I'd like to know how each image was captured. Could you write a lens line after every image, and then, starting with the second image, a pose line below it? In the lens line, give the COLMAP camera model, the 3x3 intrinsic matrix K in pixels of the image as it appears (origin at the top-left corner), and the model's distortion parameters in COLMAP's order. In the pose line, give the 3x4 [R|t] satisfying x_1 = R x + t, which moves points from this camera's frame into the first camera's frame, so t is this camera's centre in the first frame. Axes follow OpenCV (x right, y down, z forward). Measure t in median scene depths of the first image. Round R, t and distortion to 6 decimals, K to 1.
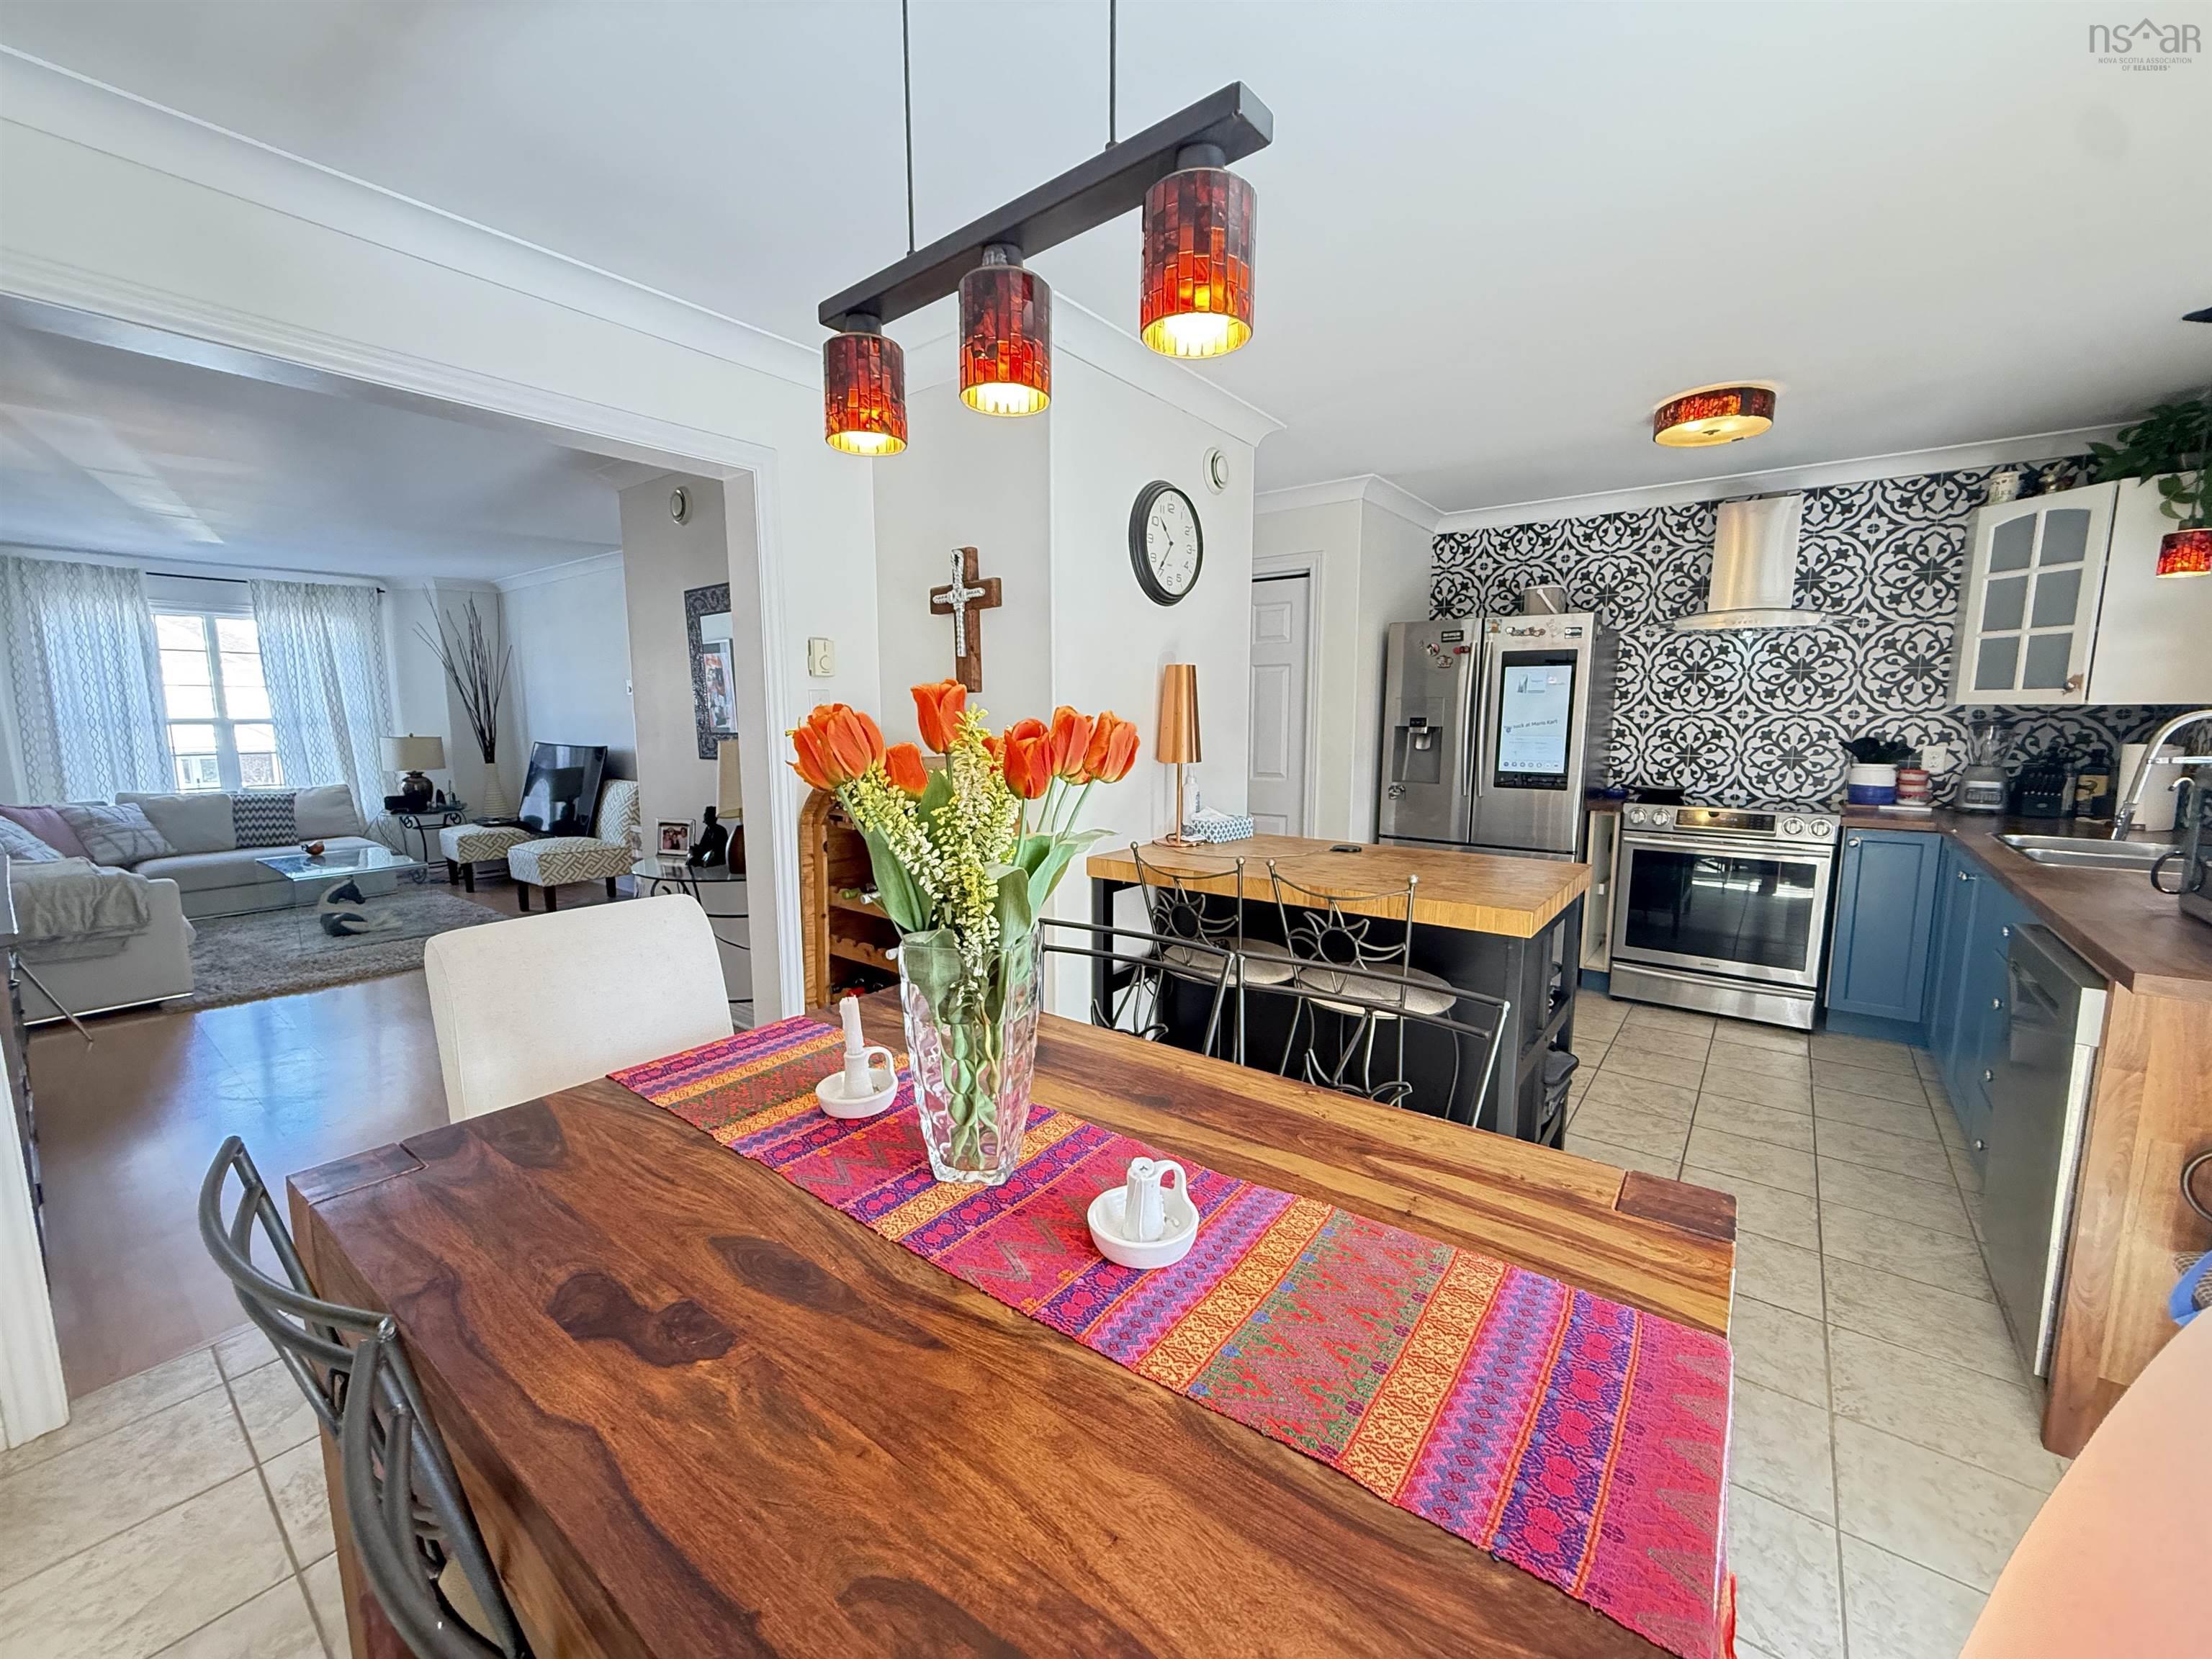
lens RADIAL K [[878.9, 0, 1097.3], [0, 878.9, 830.2], [0, 0, 1]] dist [0.000736, -0.000088]
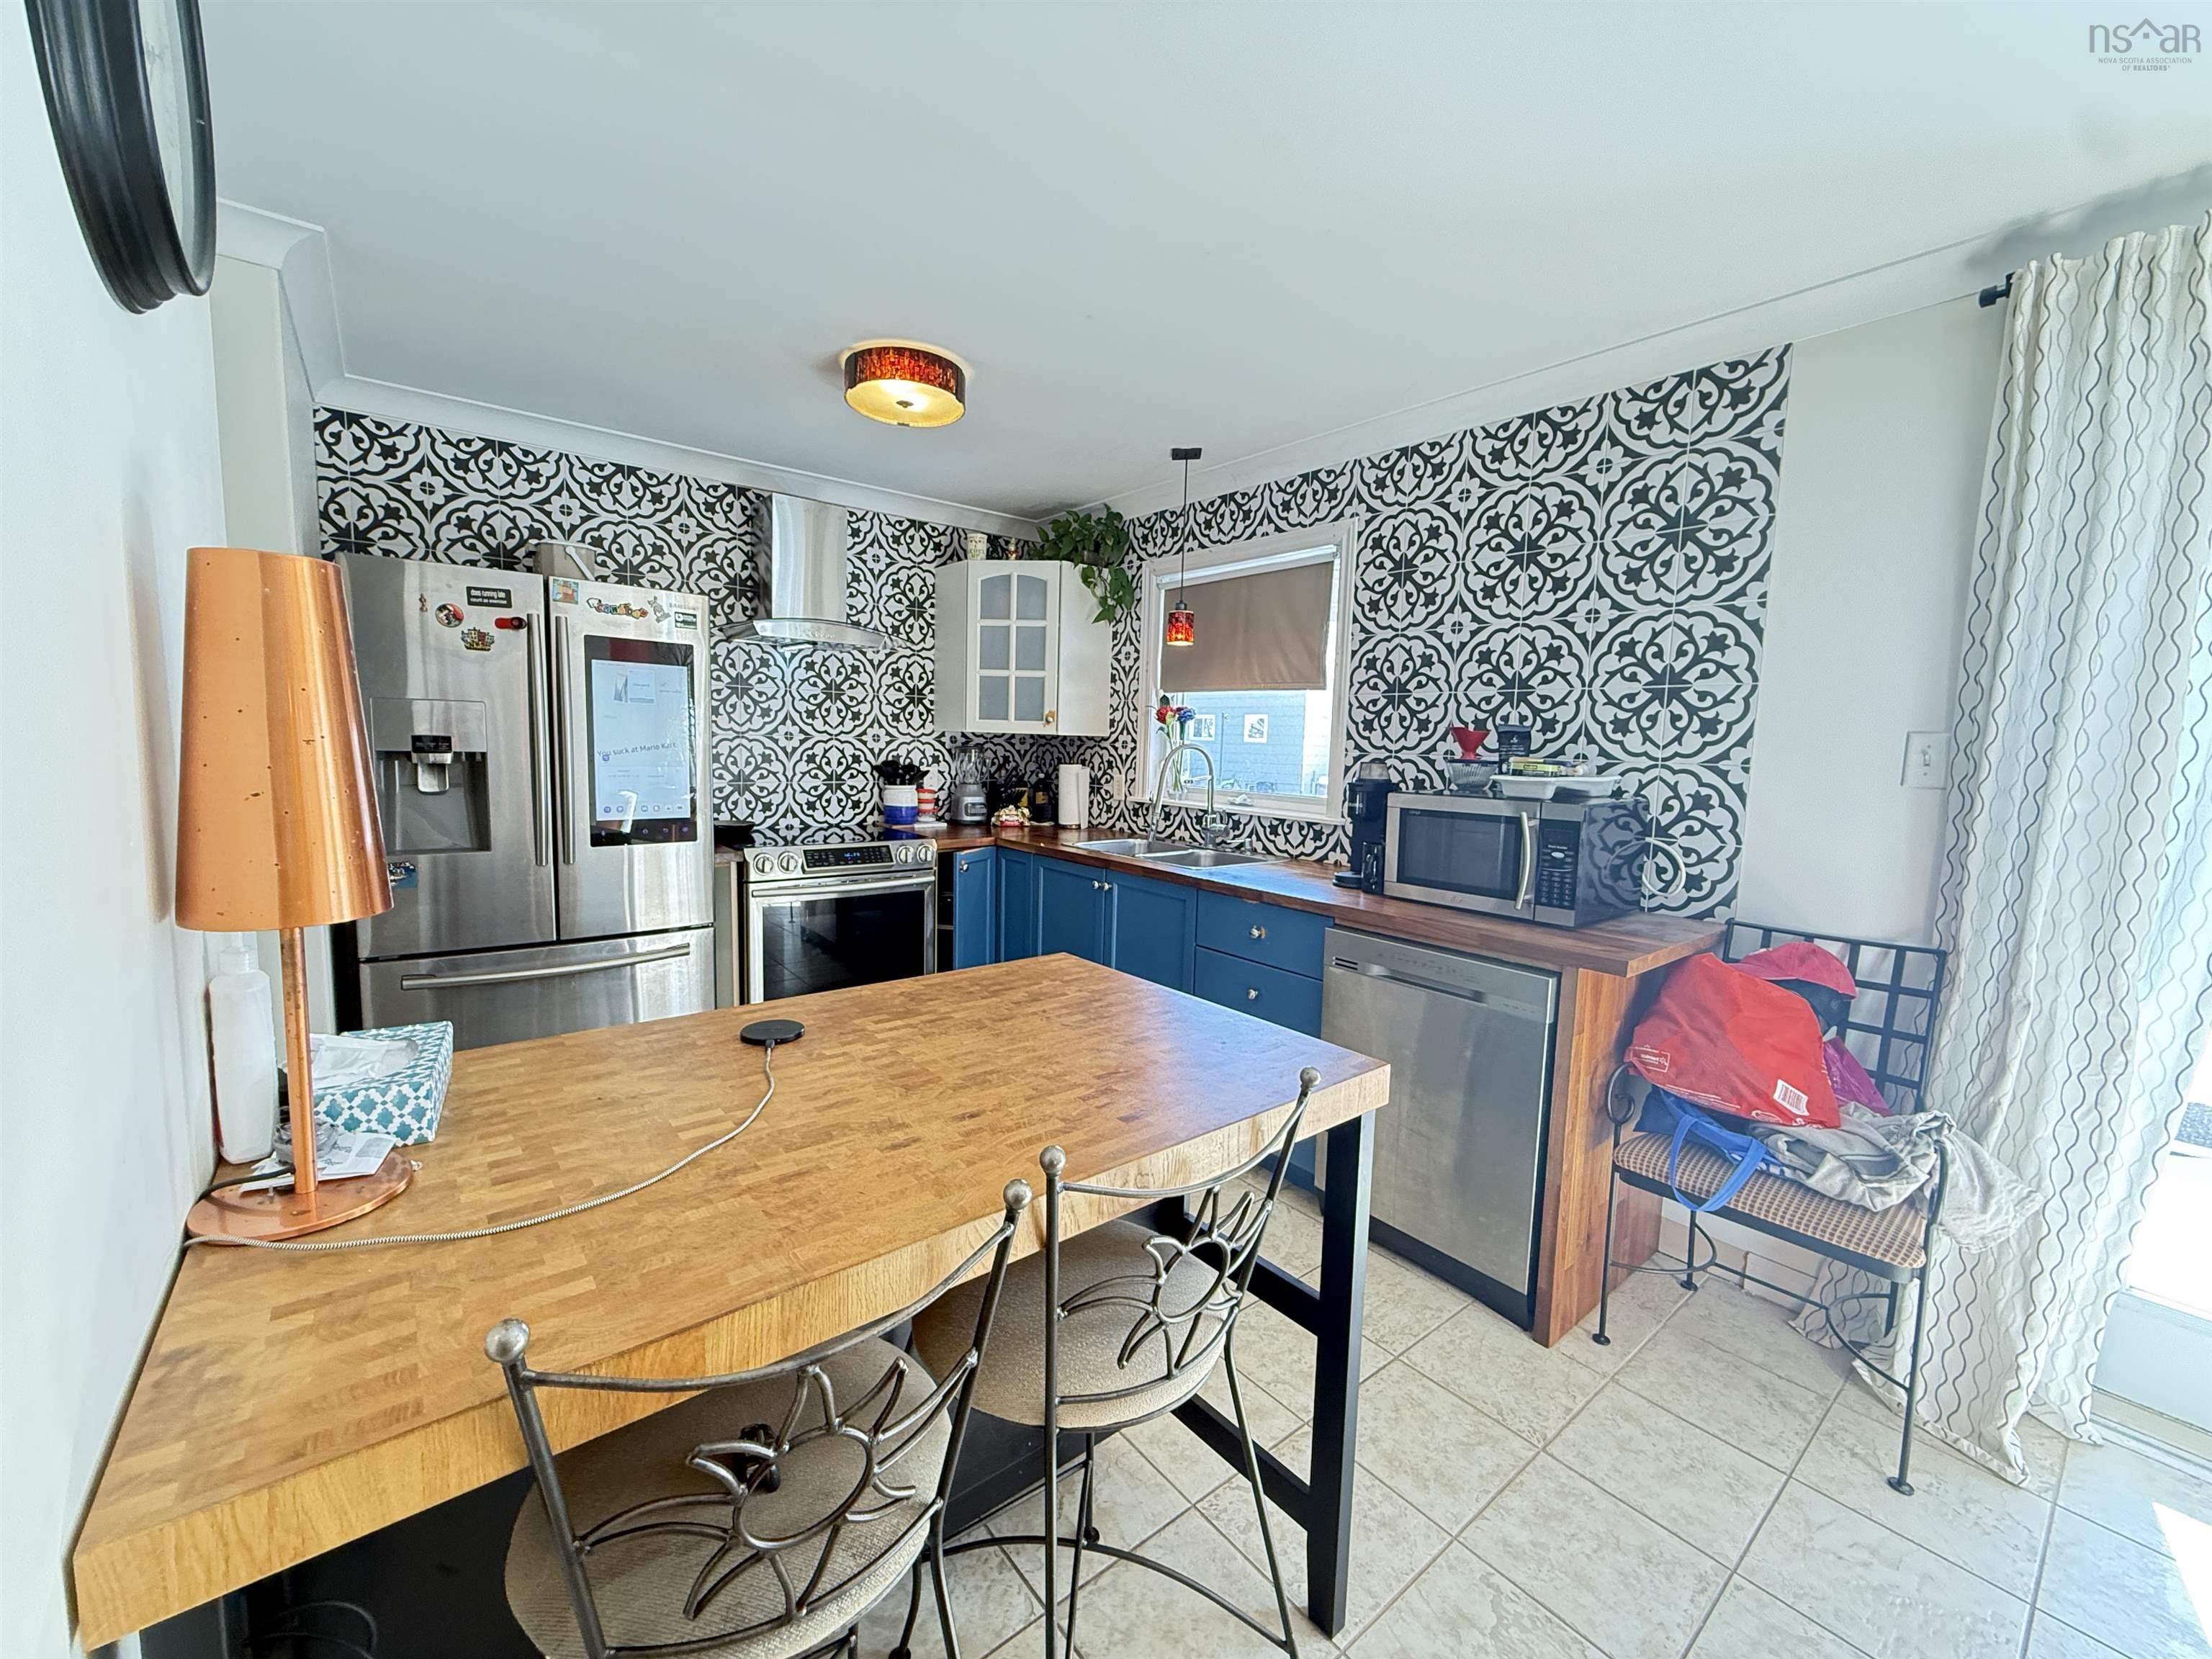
lens RADIAL K [[878.9, 0, 1096.9], [0, 878.9, 830.0], [0, 0, 1]] dist [0.000736, -0.000088]
pose [[0.234356, -0.094078, 0.967588, -0.083378], [0.102940, 0.992112, 0.071530, -0.072706], [-0.966685, 0.082840, 0.242192, 0.517341]]
